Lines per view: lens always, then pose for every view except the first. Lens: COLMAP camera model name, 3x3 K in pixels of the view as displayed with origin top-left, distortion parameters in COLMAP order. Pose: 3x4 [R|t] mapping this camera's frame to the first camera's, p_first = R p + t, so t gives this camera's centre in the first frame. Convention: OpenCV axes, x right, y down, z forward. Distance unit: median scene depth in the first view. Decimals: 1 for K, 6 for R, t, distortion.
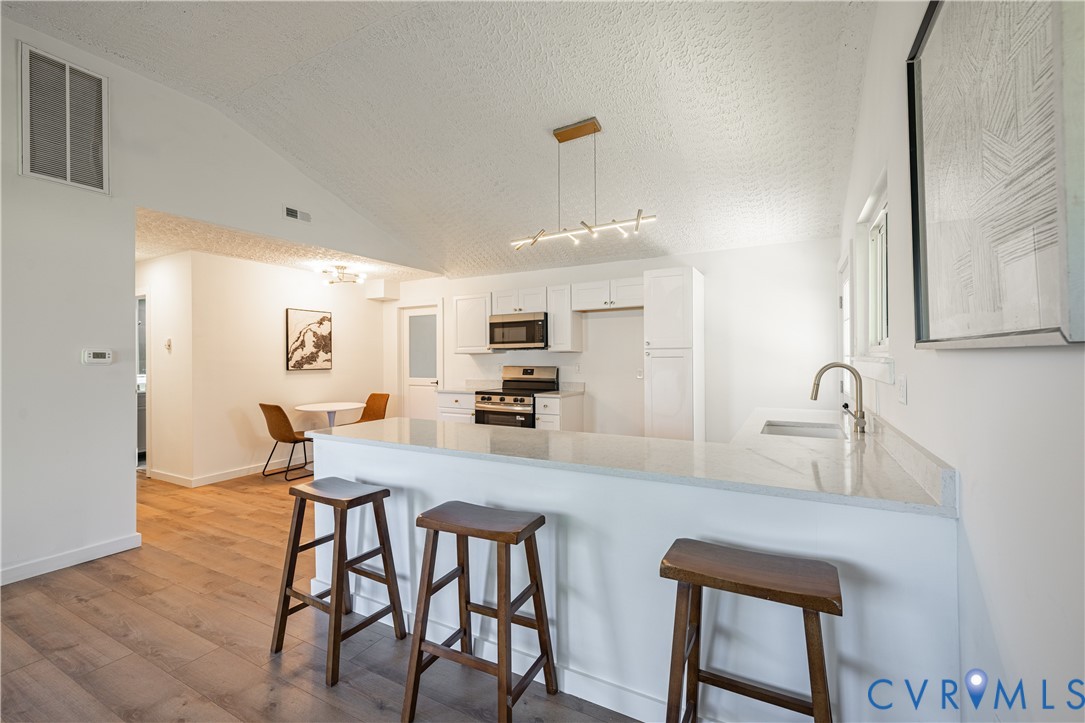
lens RADIAL K [[461.9, 0, 543.2], [0, 461.9, 356.9], [0, 0, 1]] dist [0.004087, 0.000113]
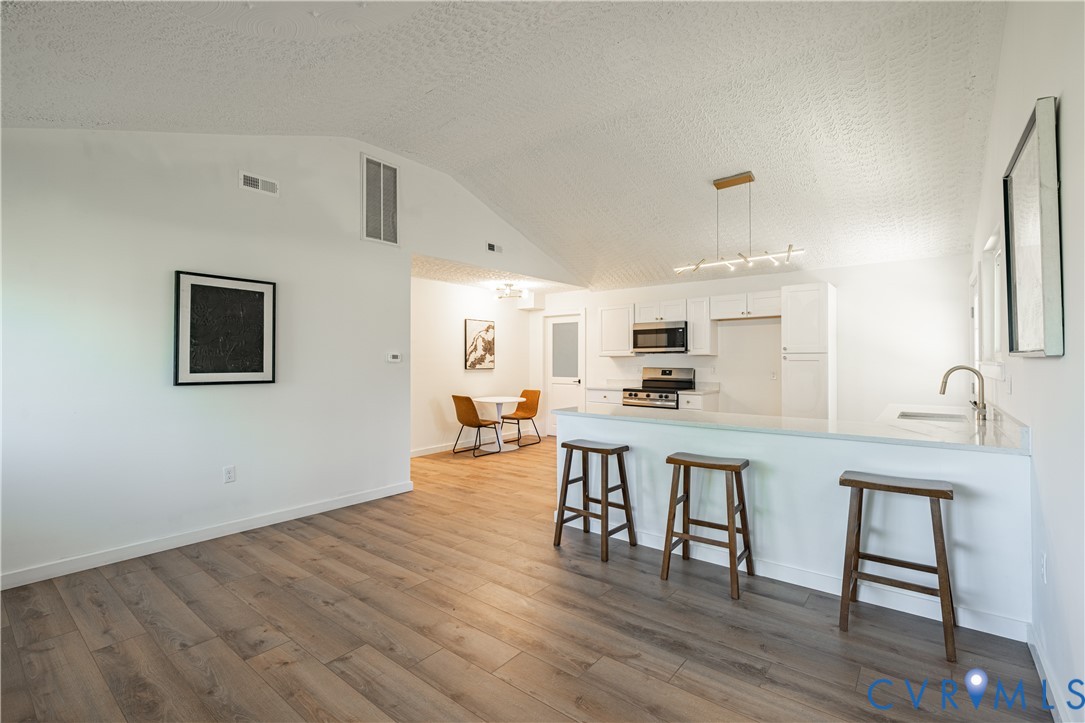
lens RADIAL K [[485.3, 0, 542.6], [0, 485.3, 356.6], [0, 0, 1]] dist [-0.003829, 0.000486]
pose [[0.985019, 0.005217, -0.172365, -0.138640], [-0.006169, 0.999969, -0.004988, 0.000479], [0.172333, 0.005977, 0.985021, -0.257845]]
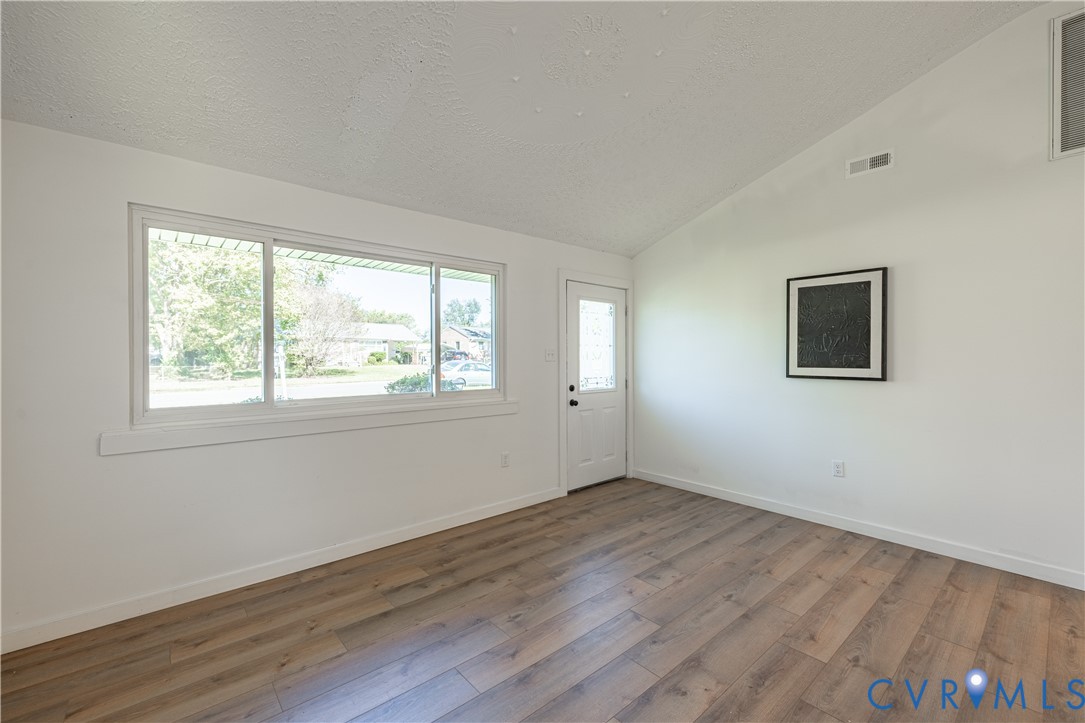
lens RADIAL K [[453.1, 0, 540.9], [0, 453.1, 359.8], [0, 0, 1]] dist [0.000963, -0.000130]
pose [[-0.354818, 0.013473, -0.934838, 0.066532], [0.008117, 0.999903, 0.011330, 0.000265], [0.934900, -0.003568, -0.354893, 0.187828]]
